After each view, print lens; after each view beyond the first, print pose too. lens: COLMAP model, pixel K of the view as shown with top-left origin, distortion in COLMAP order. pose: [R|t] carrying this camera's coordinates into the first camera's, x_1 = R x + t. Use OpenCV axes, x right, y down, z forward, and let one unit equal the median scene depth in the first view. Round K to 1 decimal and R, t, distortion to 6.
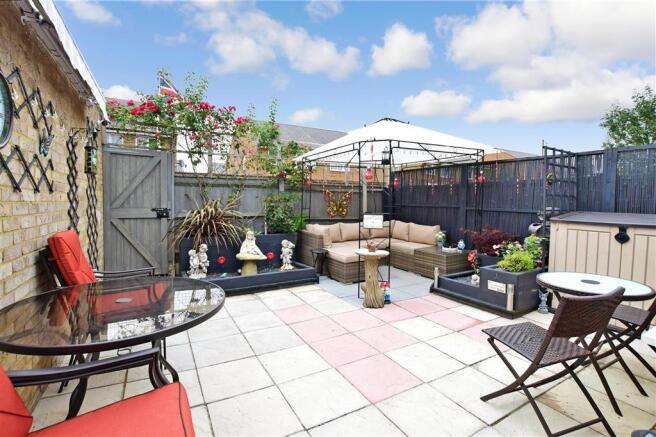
lens RADIAL K [[285.9, 0, 328.0], [0, 285.9, 218.5], [0, 0, 1]] dist [-0.024980, 0.000074]
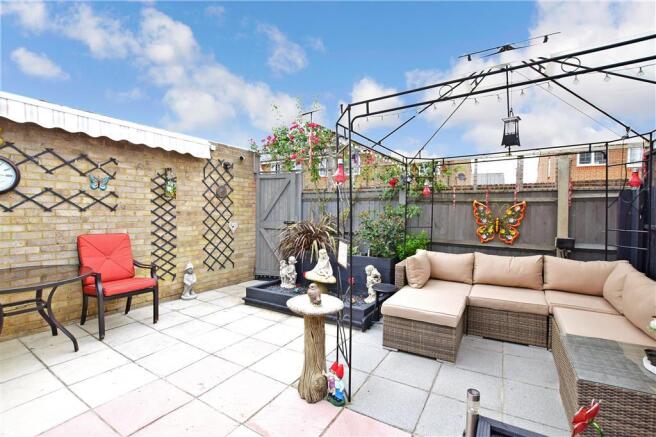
lens RADIAL K [[285.9, 0, 328.0], [0, 285.9, 218.5], [0, 0, 1]] dist [-0.024980, 0.000074]
pose [[0.520729, 0.016586, -0.853561, 0.461632], [-0.058412, 0.998160, -0.016240, -0.035197], [0.851721, 0.058315, 0.520740, 0.483383]]
